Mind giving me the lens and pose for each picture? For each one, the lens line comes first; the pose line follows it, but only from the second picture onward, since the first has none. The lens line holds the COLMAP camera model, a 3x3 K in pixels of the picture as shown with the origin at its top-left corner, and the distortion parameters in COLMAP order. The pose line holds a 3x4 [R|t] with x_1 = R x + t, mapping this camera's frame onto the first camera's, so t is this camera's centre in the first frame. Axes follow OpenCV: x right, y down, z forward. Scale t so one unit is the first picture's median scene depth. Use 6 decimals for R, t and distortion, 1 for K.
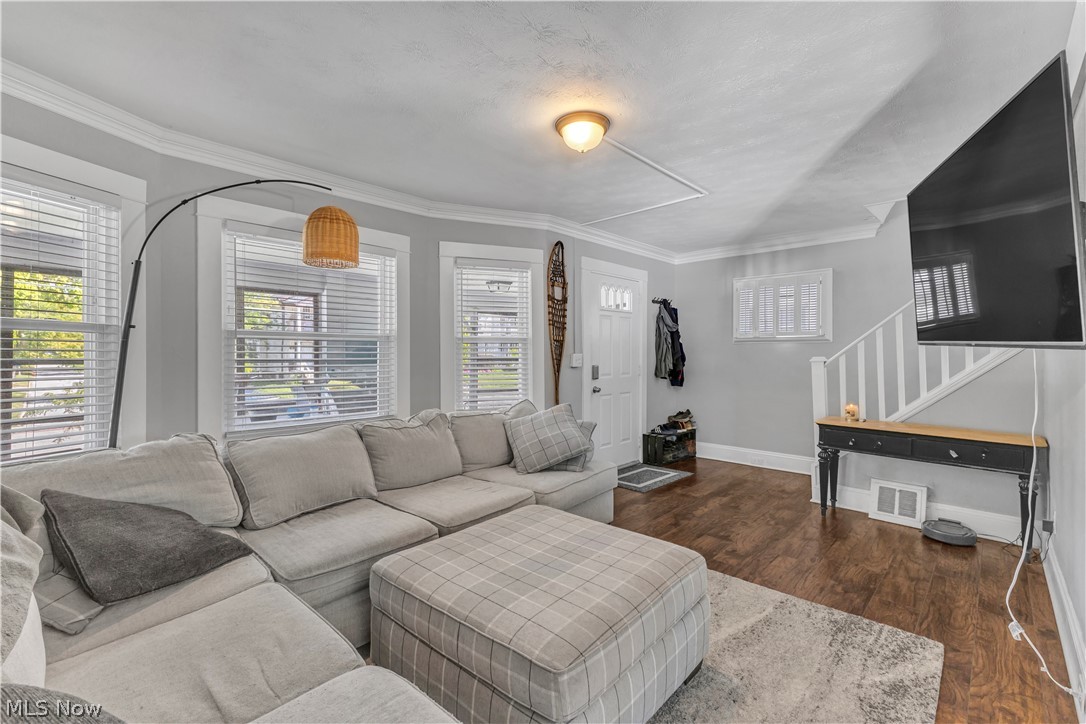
lens RADIAL K [[469.6, 0, 541.2], [0, 469.6, 365.5], [0, 0, 1]] dist [0.003202, 0.000302]
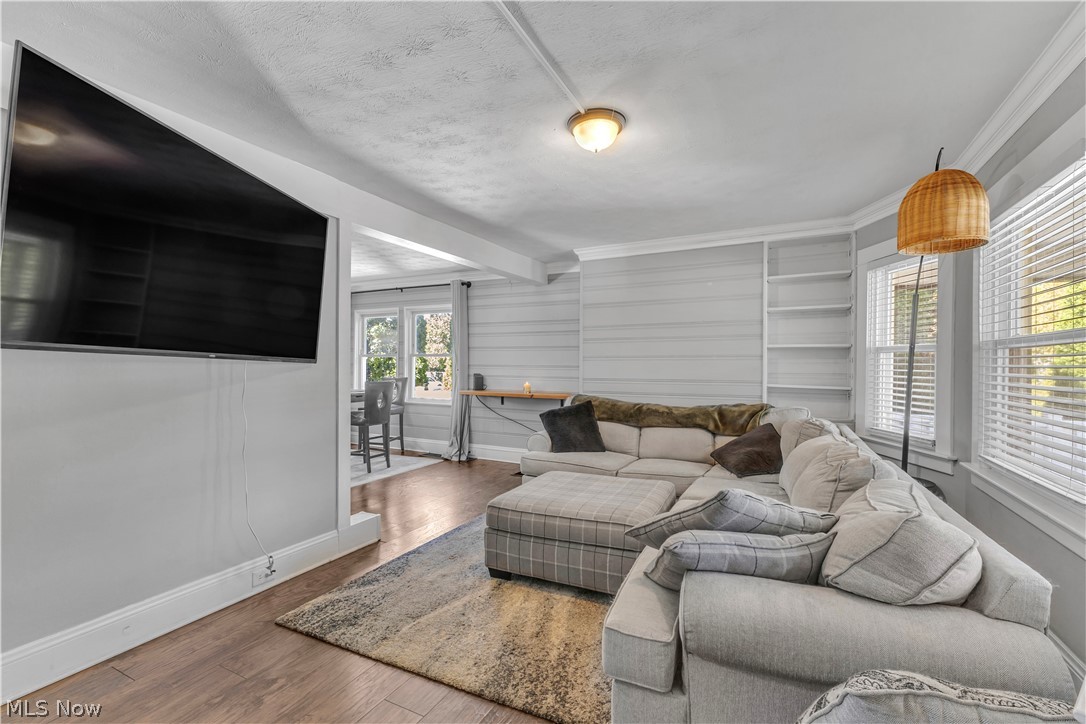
lens RADIAL K [[473.1, 0, 543.0], [0, 473.1, 362.0], [0, 0, 1]] dist [-0.000440, -0.000168]
pose [[-0.957937, -0.008311, -0.286858, 0.338546], [-0.009328, 0.999954, 0.002176, -0.026673], [0.286827, 0.004760, -0.957971, 1.372794]]
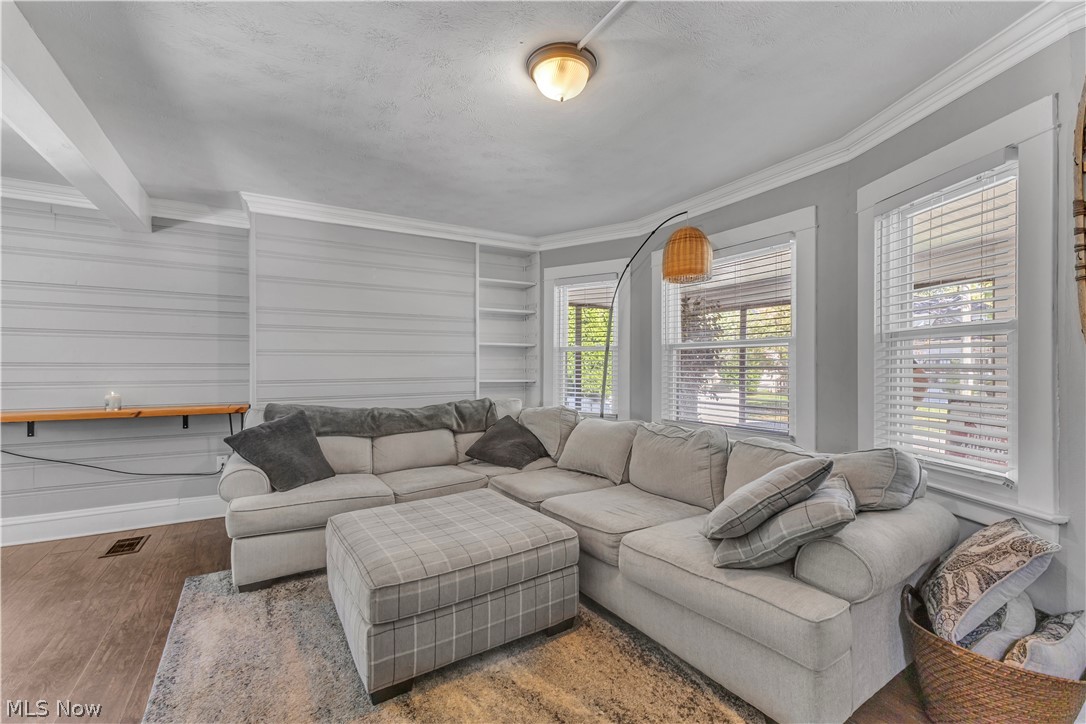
lens RADIAL K [[469.6, 0, 541.2], [0, 469.6, 365.5], [0, 0, 1]] dist [0.003202, 0.000302]
pose [[-0.258275, -0.002578, -0.966068, 0.628614], [-0.007575, 0.999971, -0.000644, -0.011224], [0.966042, 0.007152, -0.258287, 0.847951]]
